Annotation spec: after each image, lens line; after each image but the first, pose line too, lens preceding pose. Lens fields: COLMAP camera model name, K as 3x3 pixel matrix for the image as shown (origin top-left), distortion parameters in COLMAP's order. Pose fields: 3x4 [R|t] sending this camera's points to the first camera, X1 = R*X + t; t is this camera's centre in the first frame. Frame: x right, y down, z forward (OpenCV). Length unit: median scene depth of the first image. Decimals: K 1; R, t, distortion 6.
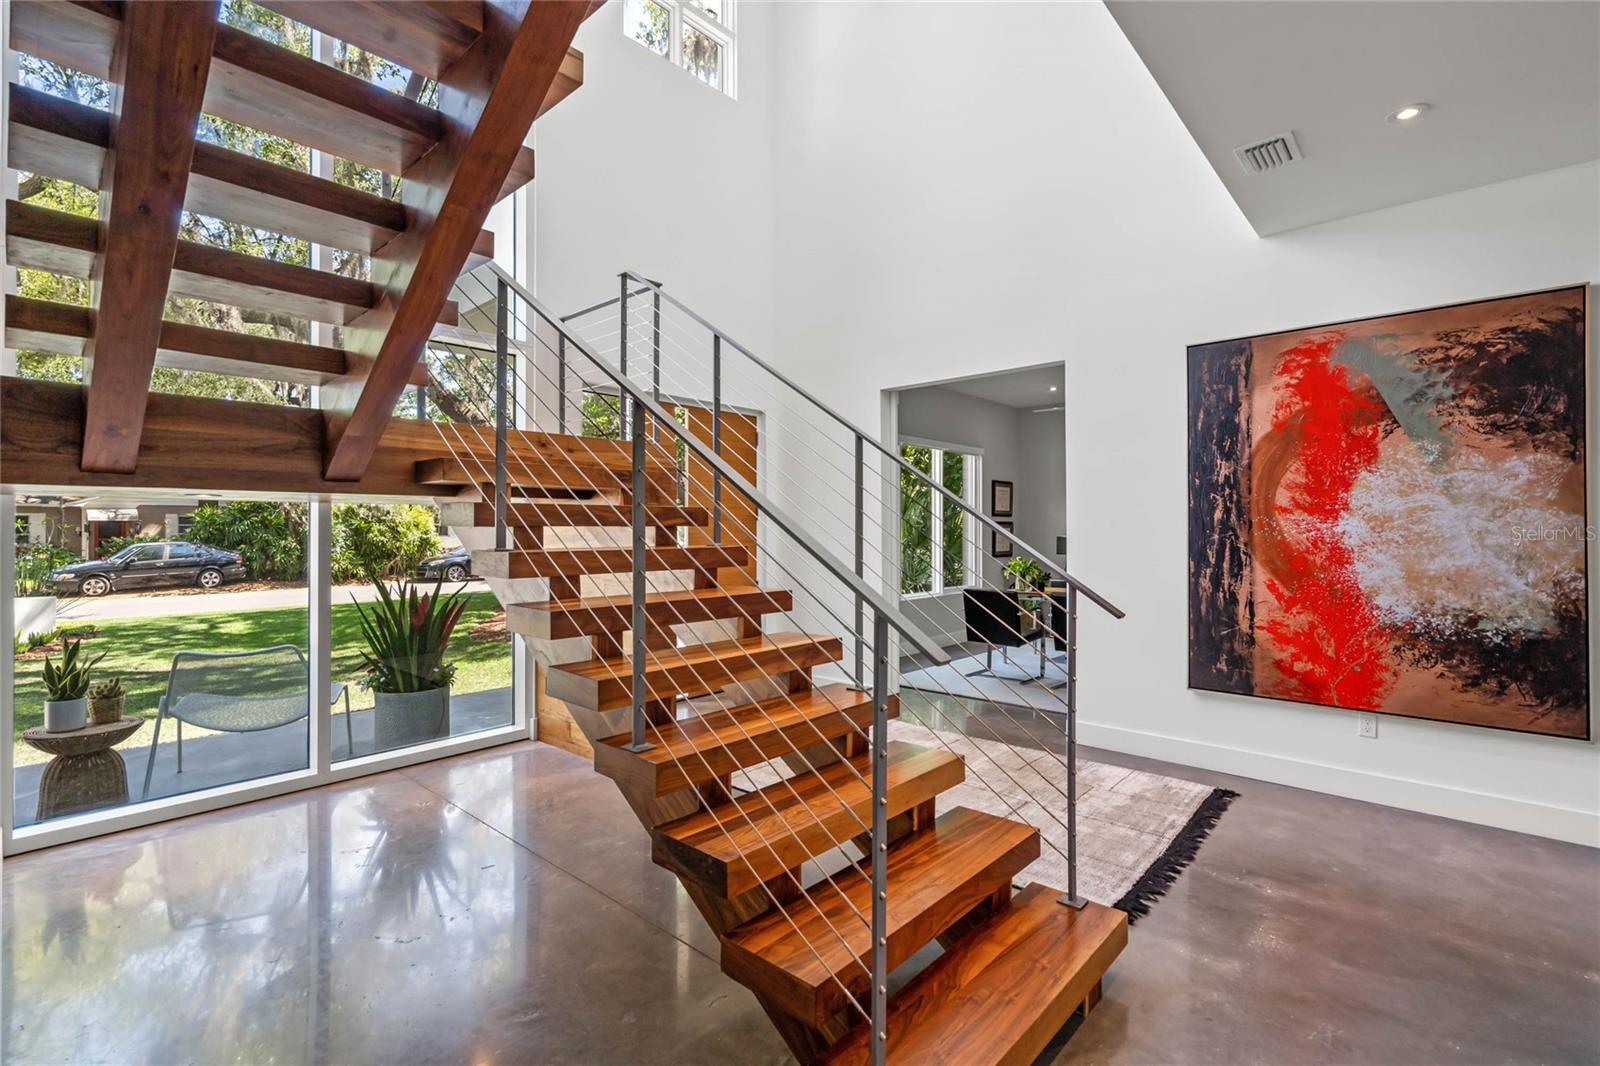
lens RADIAL K [[730.1, 0, 799.4], [0, 730.1, 532.1], [0, 0, 1]] dist [-0.000111, -0.000001]
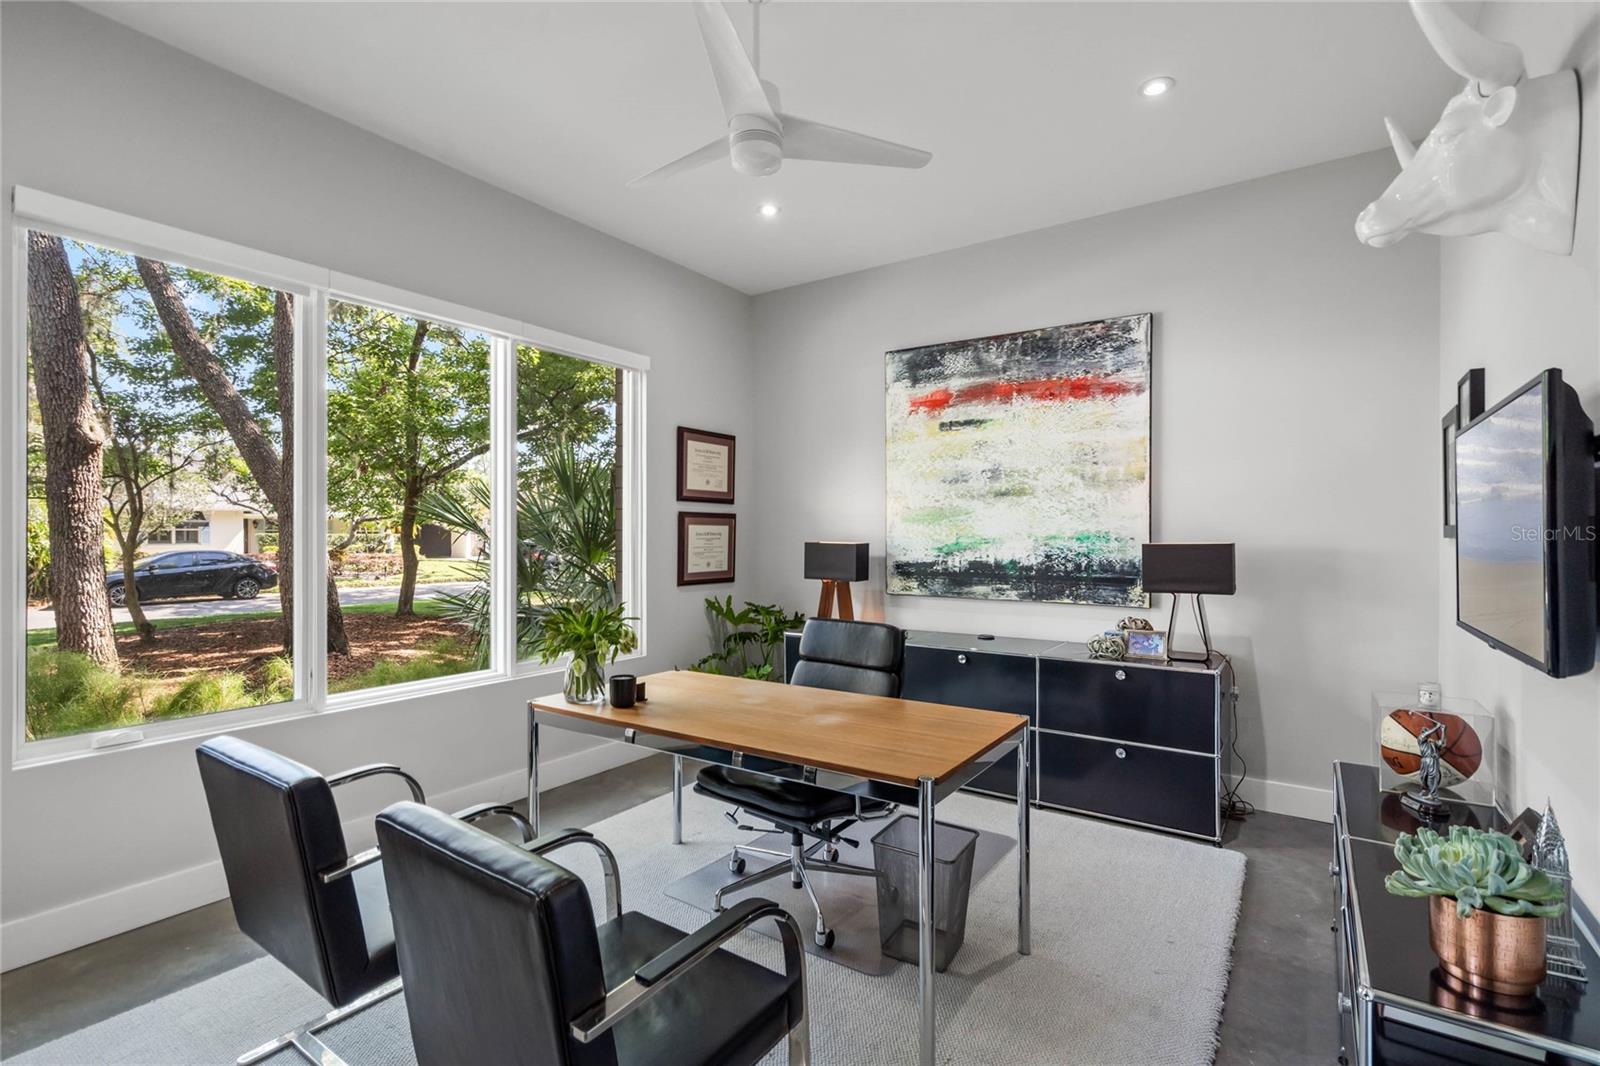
lens RADIAL K [[730.1, 0, 800.1], [0, 730.1, 534.1], [0, 0, 1]] dist [-0.000111, -0.000001]
pose [[0.992188, -0.000768, 0.124749, 0.284193], [0.001360, 0.999988, -0.004661, 0.002594], [-0.124744, 0.004794, 0.992177, 0.507385]]
